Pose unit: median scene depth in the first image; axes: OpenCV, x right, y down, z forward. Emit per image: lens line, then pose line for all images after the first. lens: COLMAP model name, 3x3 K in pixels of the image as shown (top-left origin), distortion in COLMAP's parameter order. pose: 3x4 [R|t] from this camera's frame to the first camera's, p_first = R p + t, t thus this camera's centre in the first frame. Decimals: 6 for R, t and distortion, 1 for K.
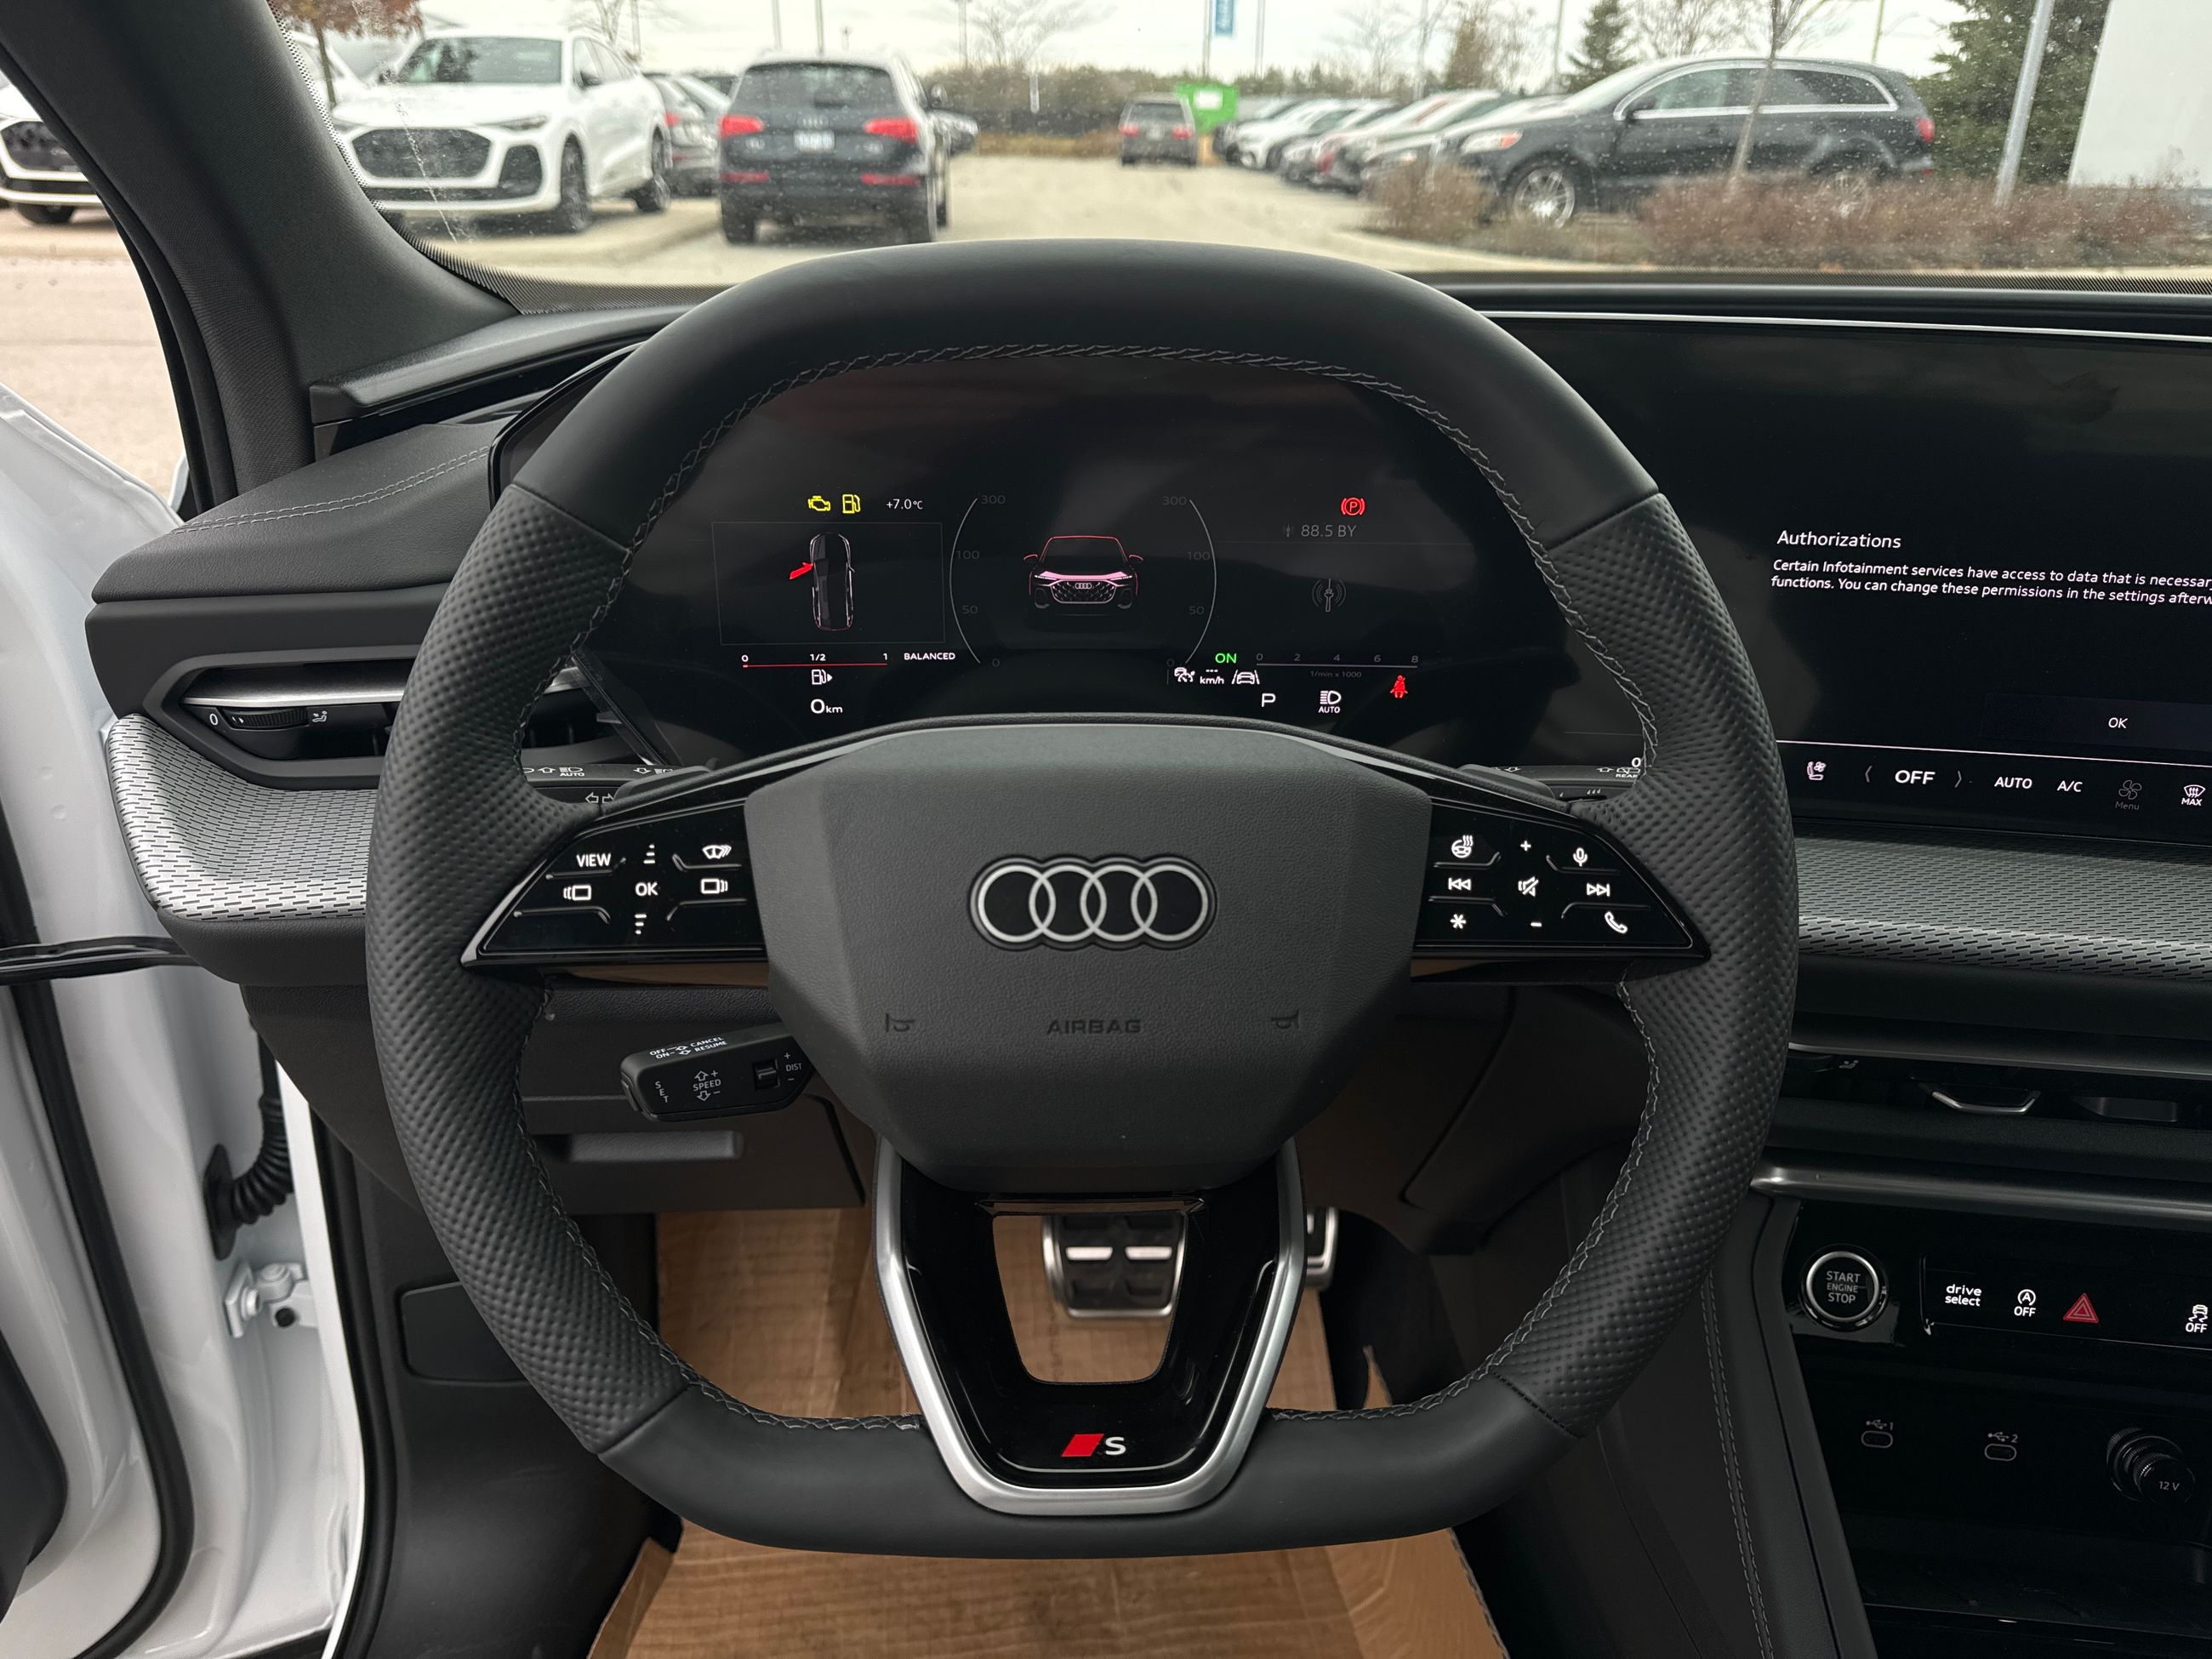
lens RADIAL K [[1556.3, 0, 1103.9], [0, 1556.3, 840.2], [0, 0, 1]] dist [0.027910, -0.033905]
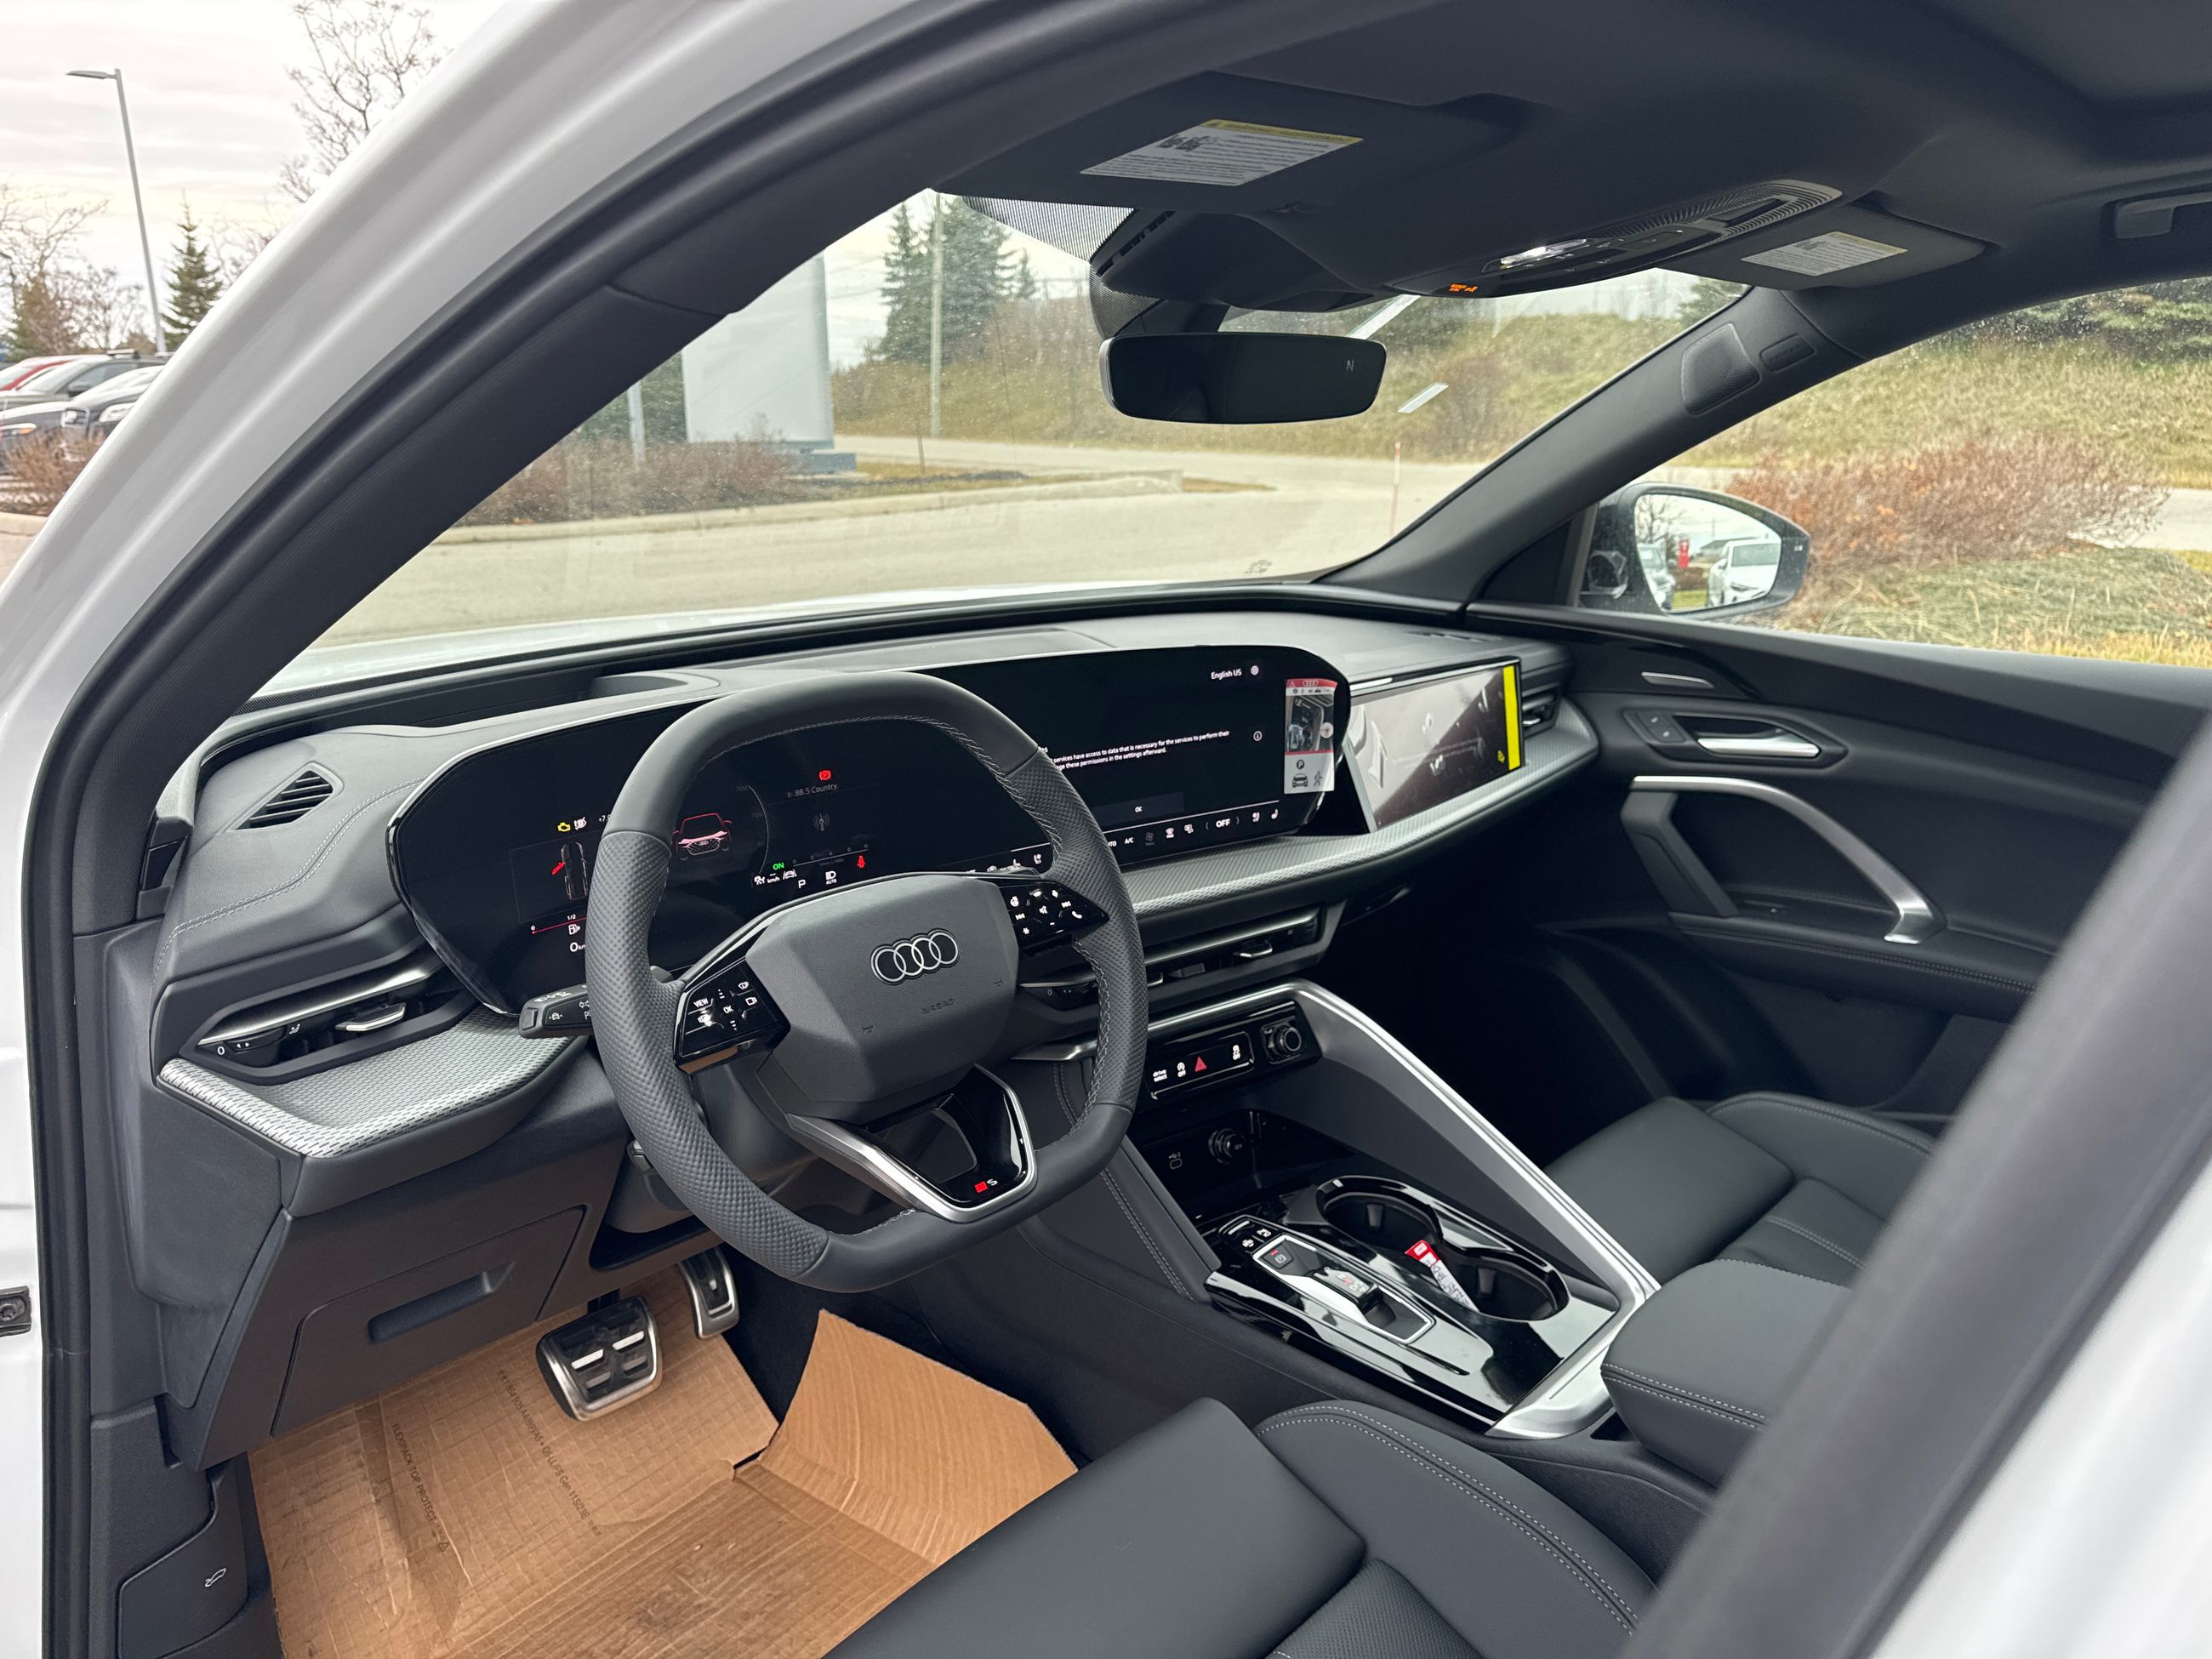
lens RADIAL K [[1553.3, 0, 1068.6], [0, 1553.3, 848.2], [0, 0, 1]] dist [0.052654, -0.064436]
pose [[0.722168, -0.200439, 0.662040, -0.899184], [0.290389, 0.956523, -0.027167, 0.010420], [-0.627812, 0.211868, 0.748976, -0.592156]]
